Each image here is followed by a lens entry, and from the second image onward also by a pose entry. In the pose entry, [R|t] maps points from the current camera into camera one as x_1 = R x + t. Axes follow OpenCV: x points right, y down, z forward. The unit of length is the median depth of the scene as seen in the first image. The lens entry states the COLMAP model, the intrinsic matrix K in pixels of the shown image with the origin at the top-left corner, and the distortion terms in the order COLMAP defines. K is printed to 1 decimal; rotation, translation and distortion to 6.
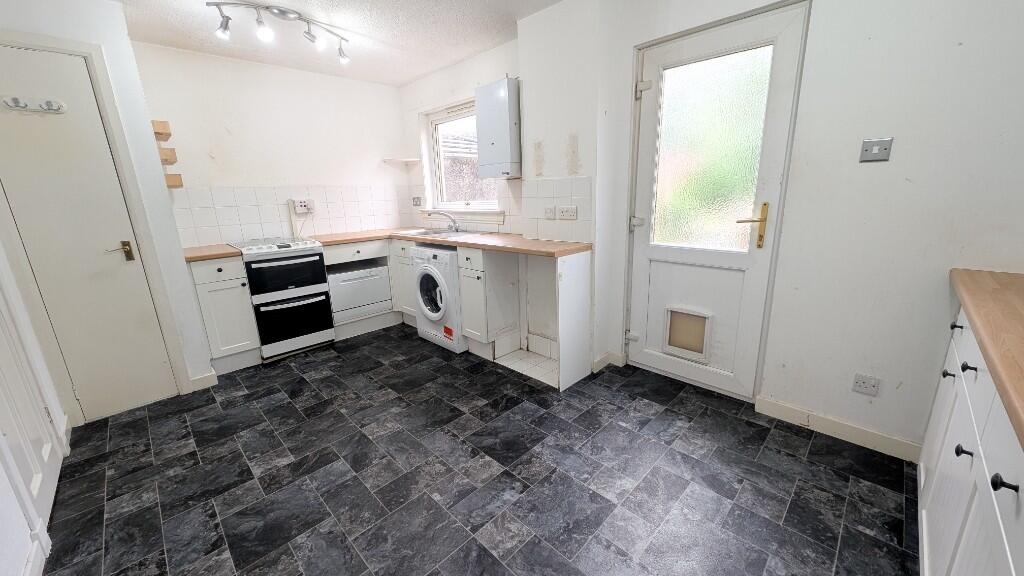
lens RADIAL K [[379.6, 0, 520.6], [0, 379.6, 282.6], [0, 0, 1]] dist [0.009825, -0.000027]
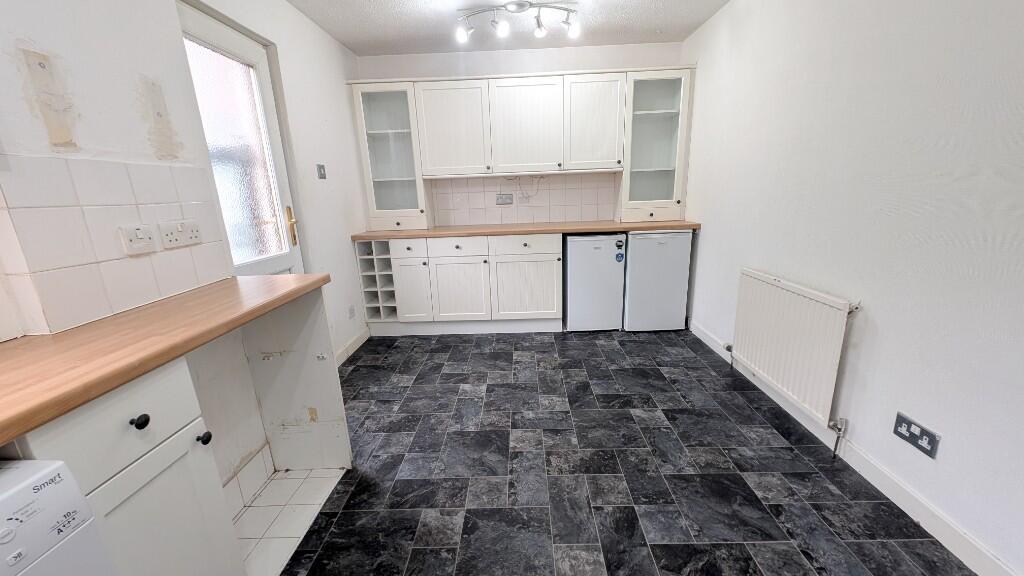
lens RADIAL K [[381.5, 0, 513.9], [0, 381.5, 286.8], [0, 0, 1]] dist [0.013259, -0.006665]
pose [[-0.678464, -0.122639, 0.724324, -0.829044], [0.238980, 0.895494, 0.375470, -0.306919], [-0.694676, 0.427843, -0.578253, 1.515781]]
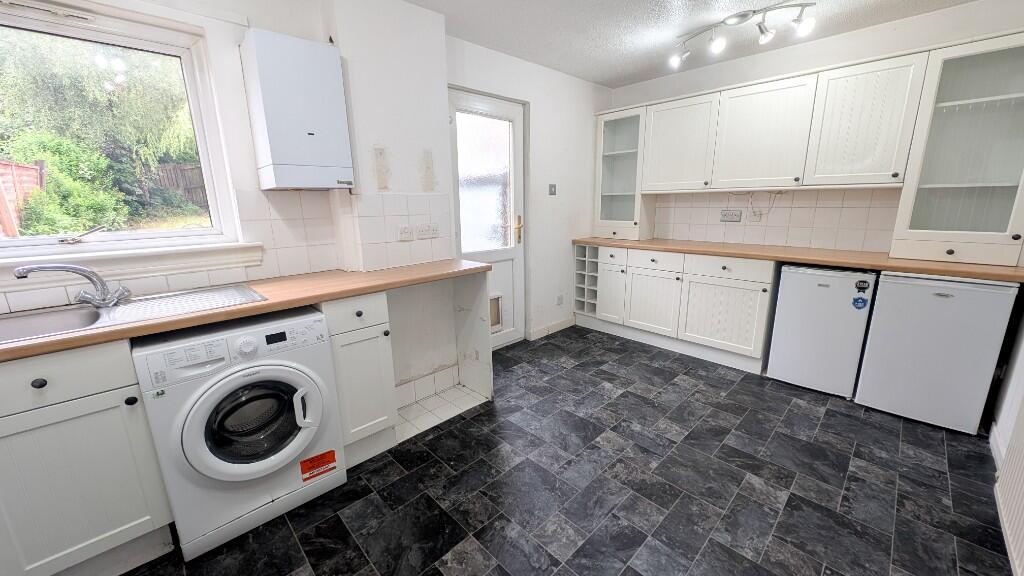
lens RADIAL K [[378.7, 0, 508.5], [0, 378.7, 285.8], [0, 0, 1]] dist [-0.000462, -0.000177]
pose [[0.044795, -0.184574, 0.981797, -1.195785], [0.259656, 0.951158, 0.166967, -0.237936], [-0.964662, 0.247450, 0.090533, 1.129080]]
